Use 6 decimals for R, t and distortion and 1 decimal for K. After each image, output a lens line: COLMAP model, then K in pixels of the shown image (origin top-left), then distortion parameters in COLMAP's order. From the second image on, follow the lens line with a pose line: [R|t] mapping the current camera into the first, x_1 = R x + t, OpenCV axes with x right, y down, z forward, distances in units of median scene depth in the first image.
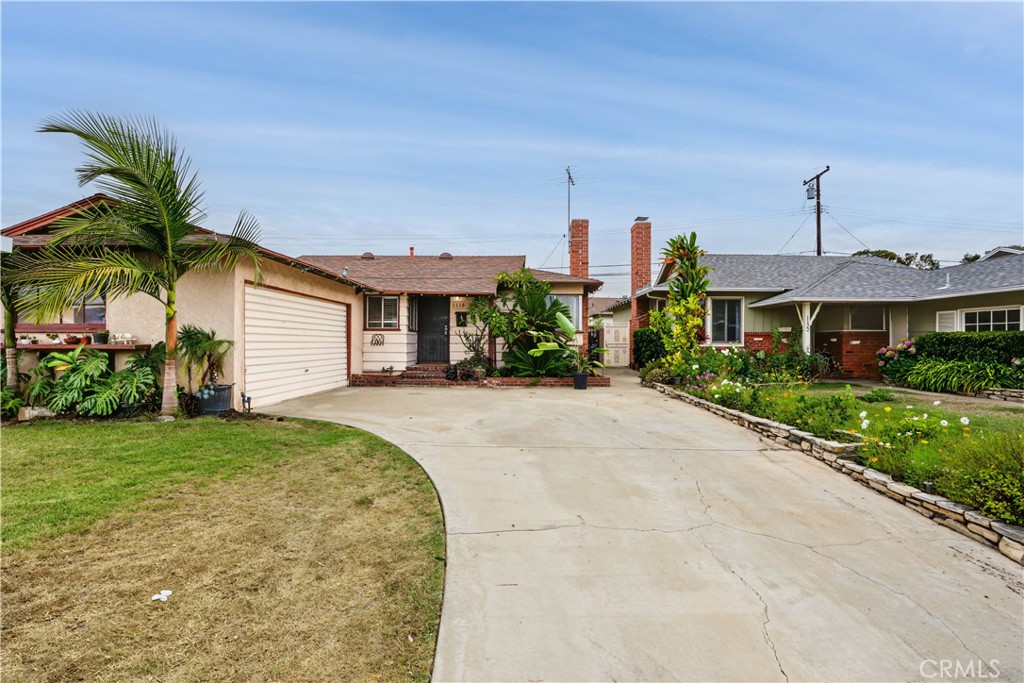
lens RADIAL K [[482.7, 0, 511.2], [0, 482.7, 344.3], [0, 0, 1]] dist [-0.042425, 0.000870]
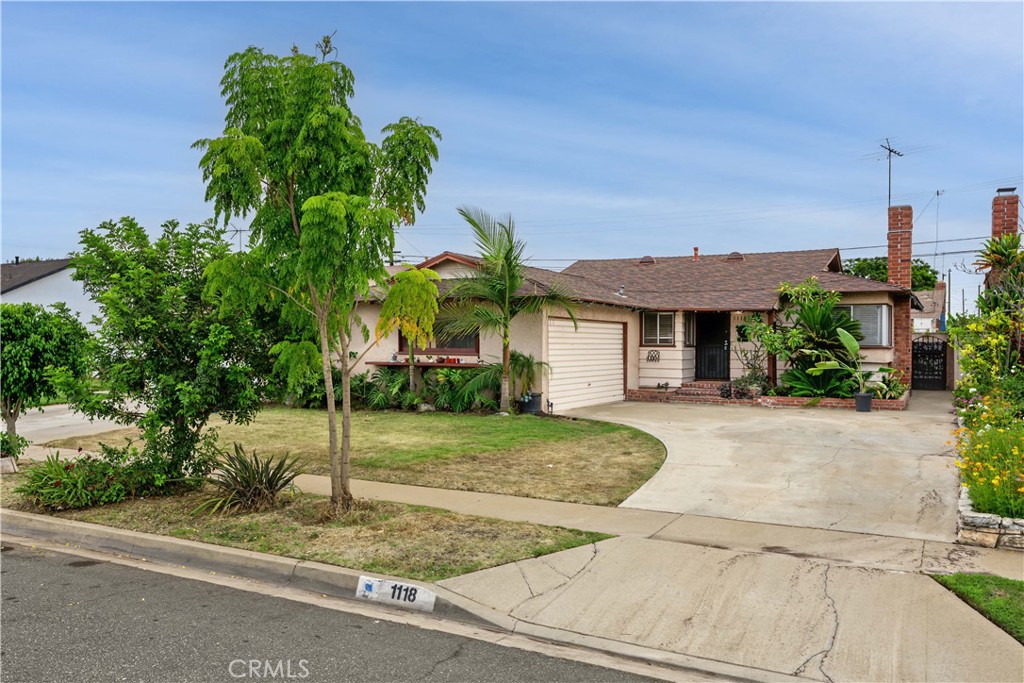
lens RADIAL K [[774.2, 0, 512.0], [0, 774.2, 341.5], [0, 0, 1]] dist [-0.003610, -0.001577]
pose [[0.886643, -0.001489, -0.462452, 0.222636], [-0.002236, 0.999969, -0.007505, -0.028395], [0.462449, 0.007688, 0.886612, -0.608496]]
